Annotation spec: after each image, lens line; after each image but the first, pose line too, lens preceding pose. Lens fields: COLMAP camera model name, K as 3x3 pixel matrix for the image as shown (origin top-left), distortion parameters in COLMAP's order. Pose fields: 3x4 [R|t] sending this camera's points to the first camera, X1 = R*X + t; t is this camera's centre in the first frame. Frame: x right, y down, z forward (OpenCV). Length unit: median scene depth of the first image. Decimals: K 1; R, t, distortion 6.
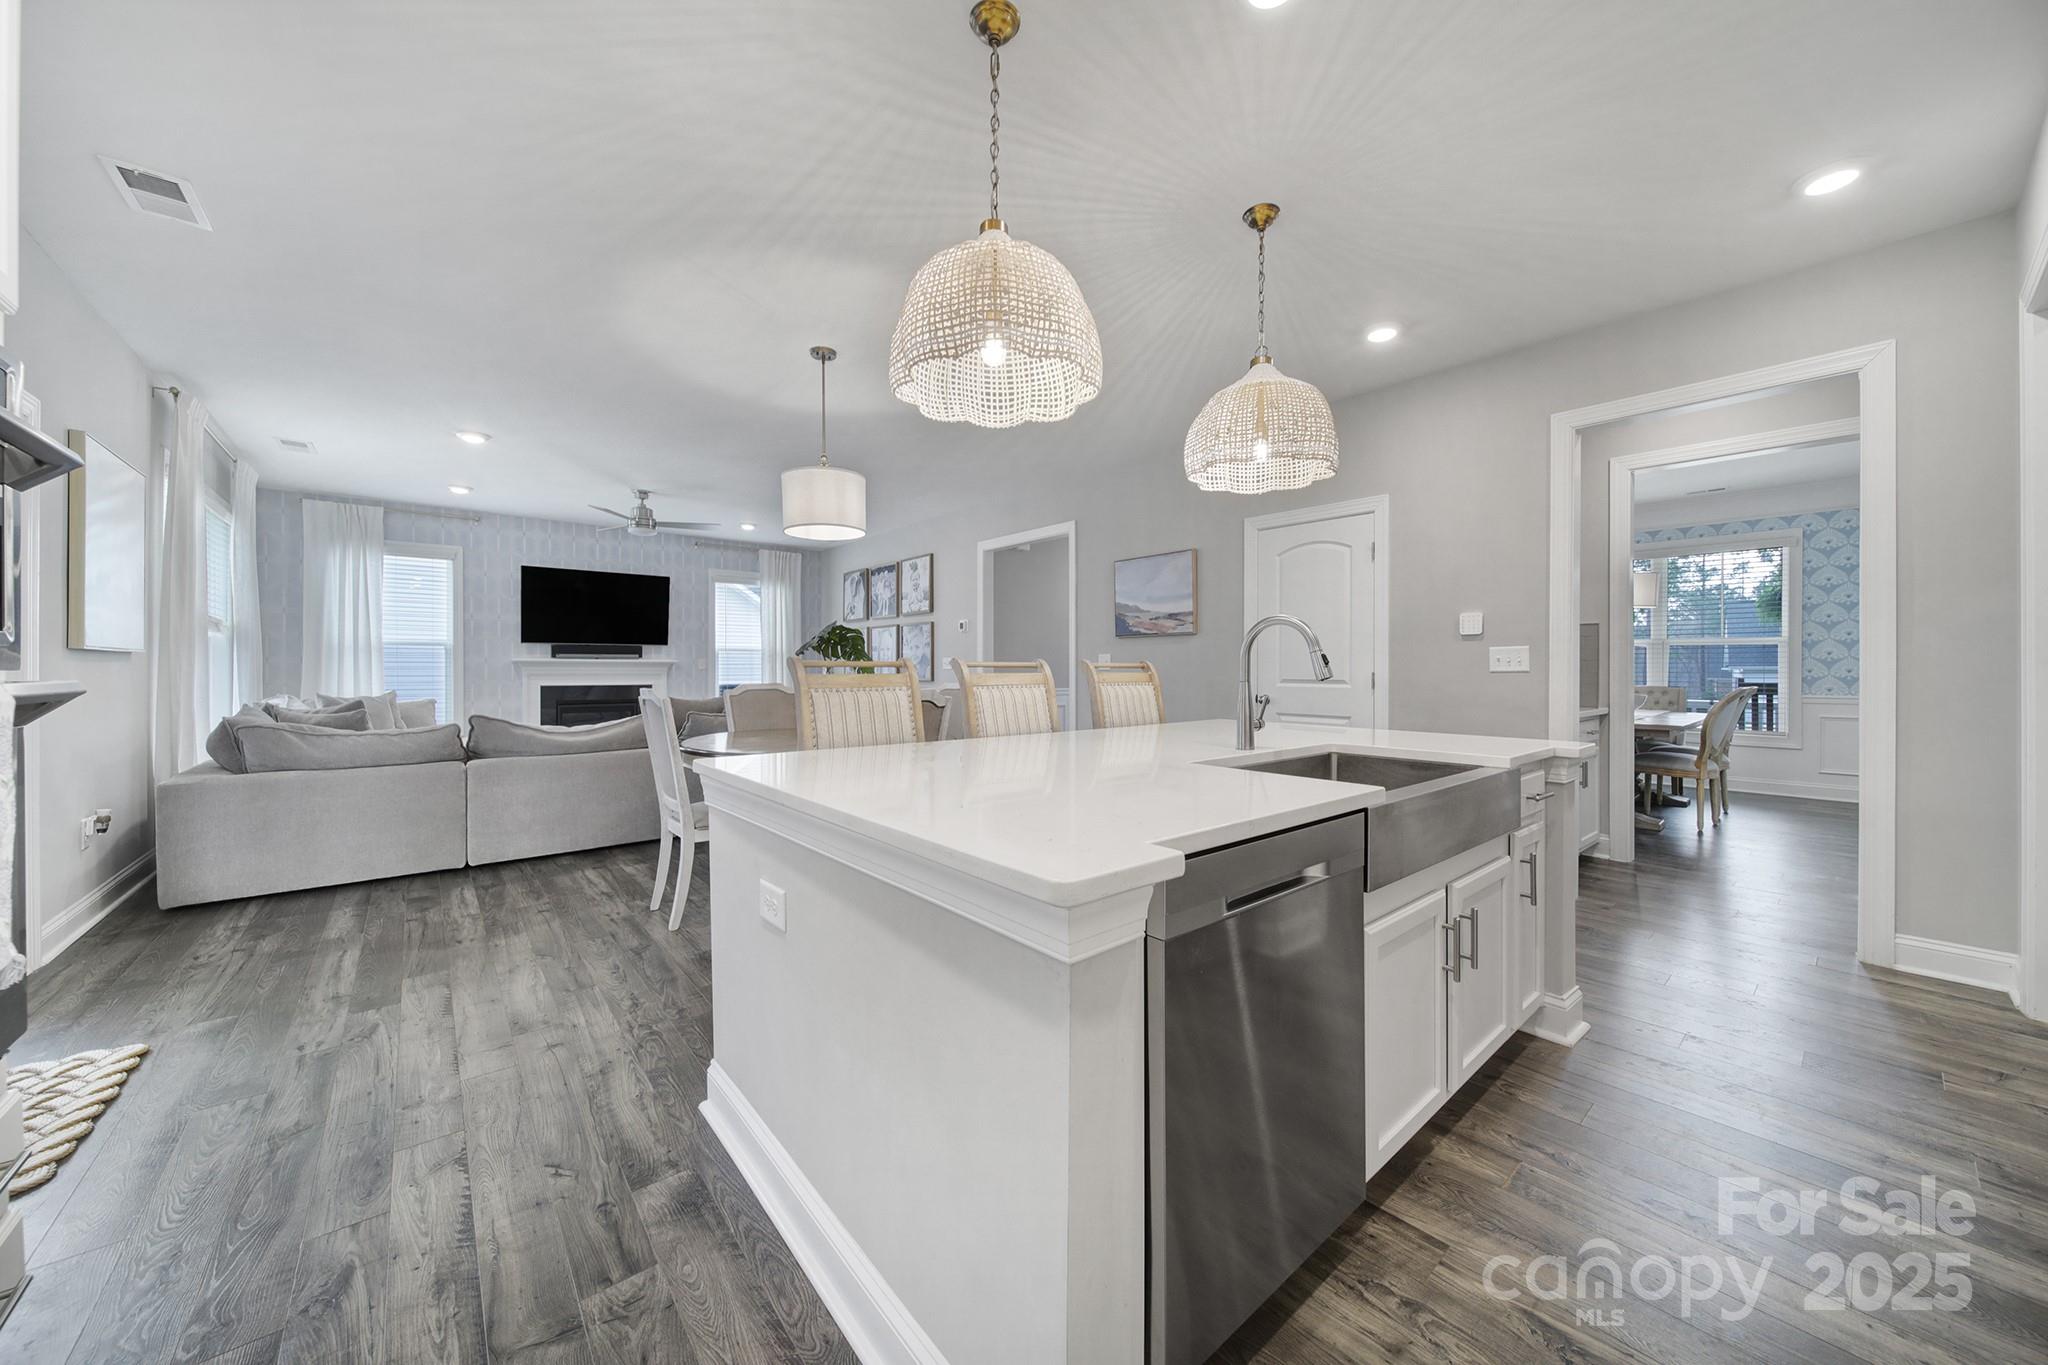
lens RADIAL K [[717.5, 0, 1025.1], [0, 717.5, 675.4], [0, 0, 1]] dist [-0.001059, -0.001217]
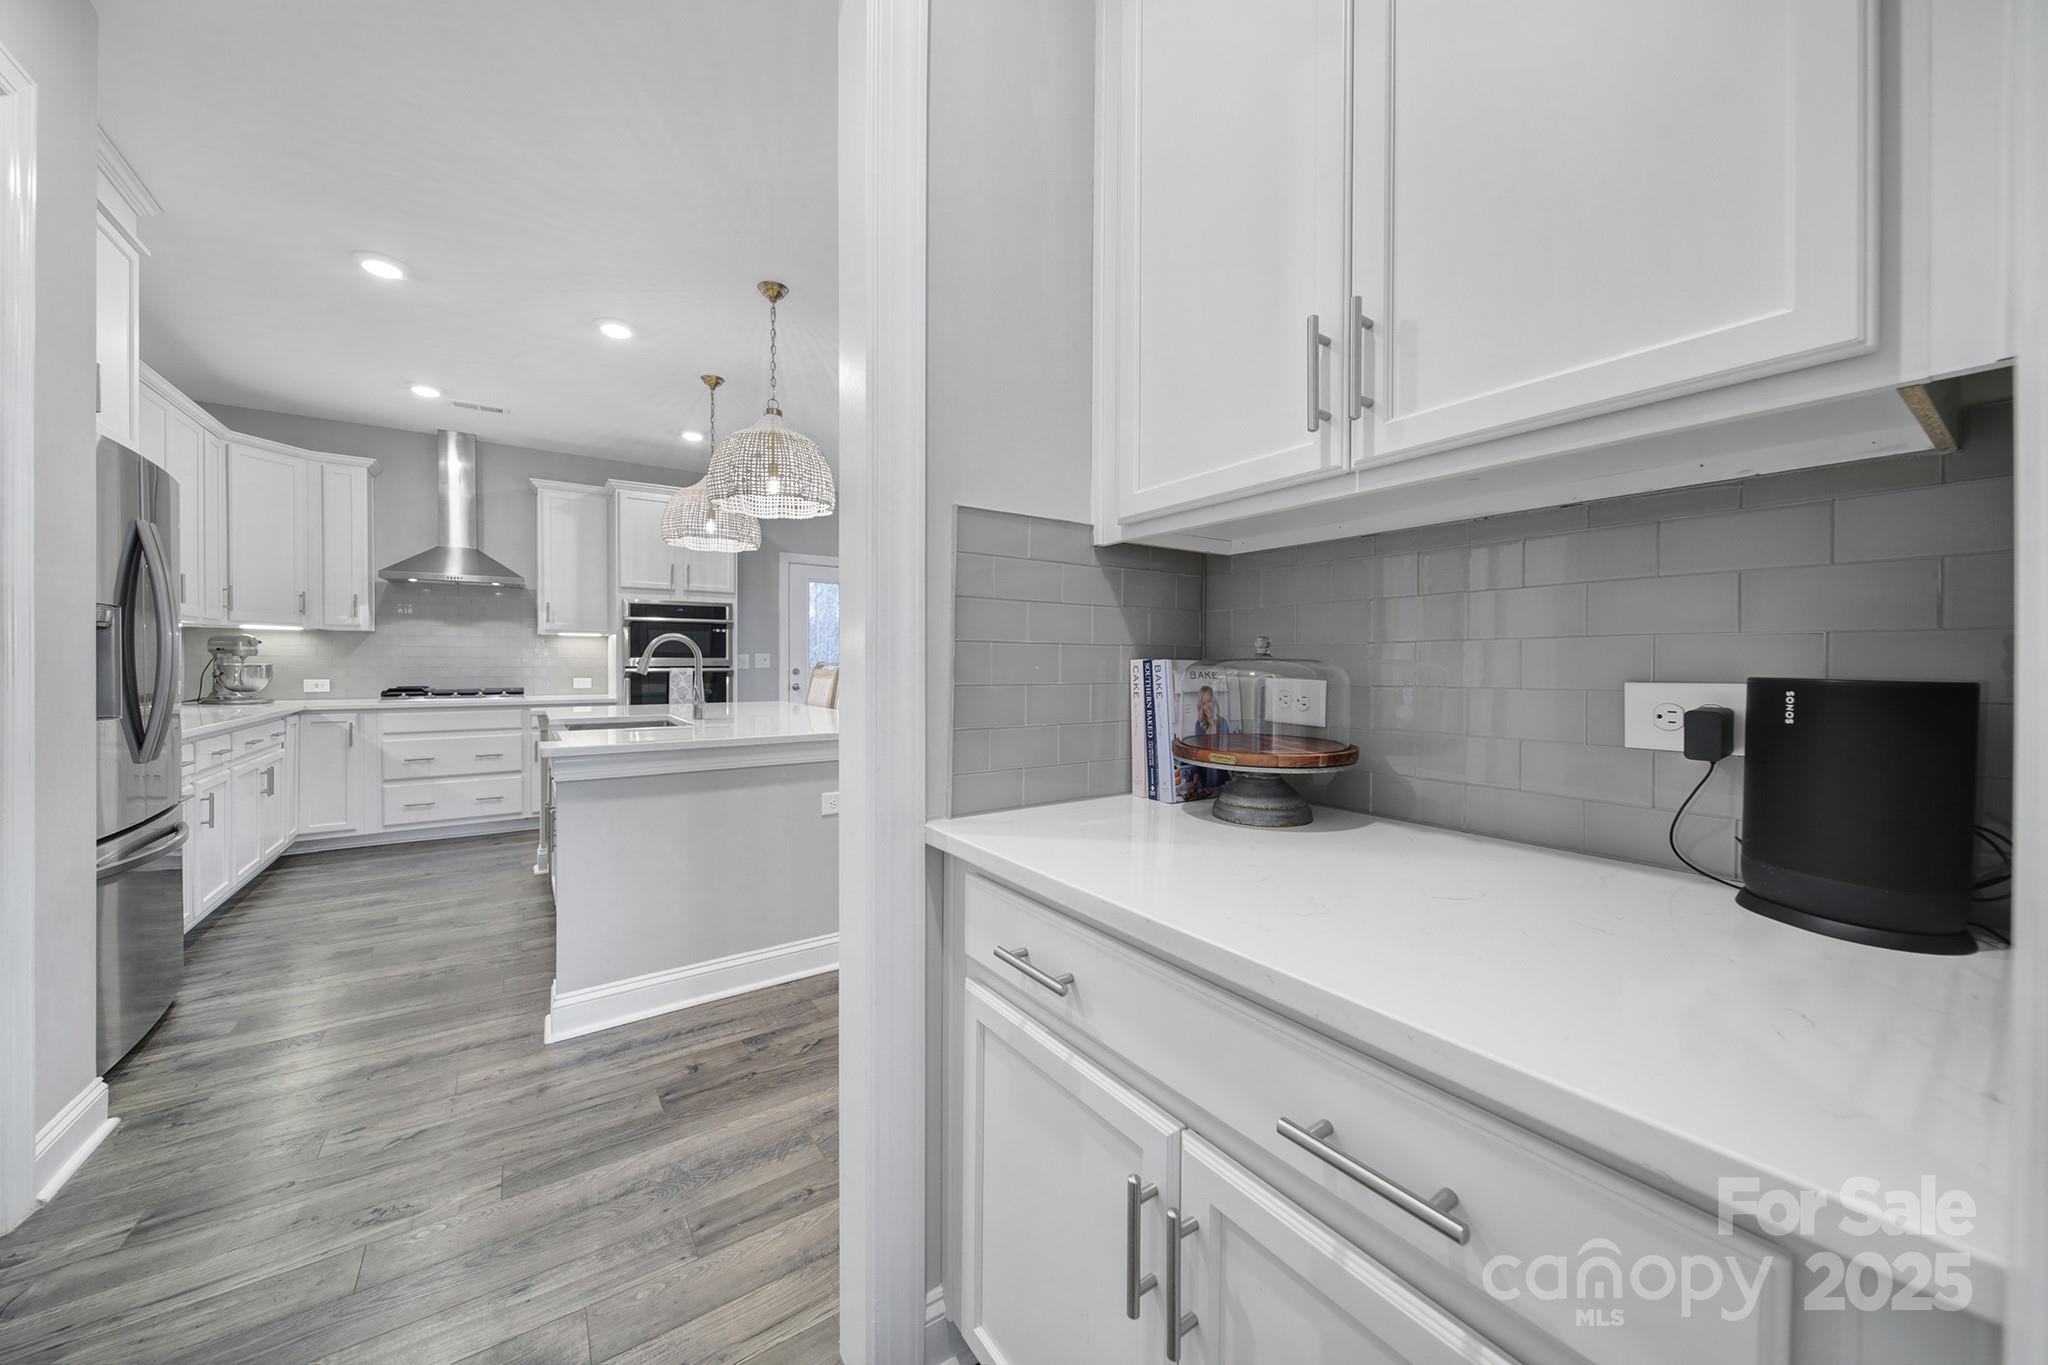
lens RADIAL K [[717.5, 0, 1022.2], [0, 717.5, 667.5], [0, 0, 1]] dist [-0.001059, -0.001217]
pose [[-0.088630, 0.005437, -0.996050, 0.580326], [-0.013056, 0.999893, 0.006619, -0.009124], [0.995979, 0.013591, -0.088549, 0.591434]]
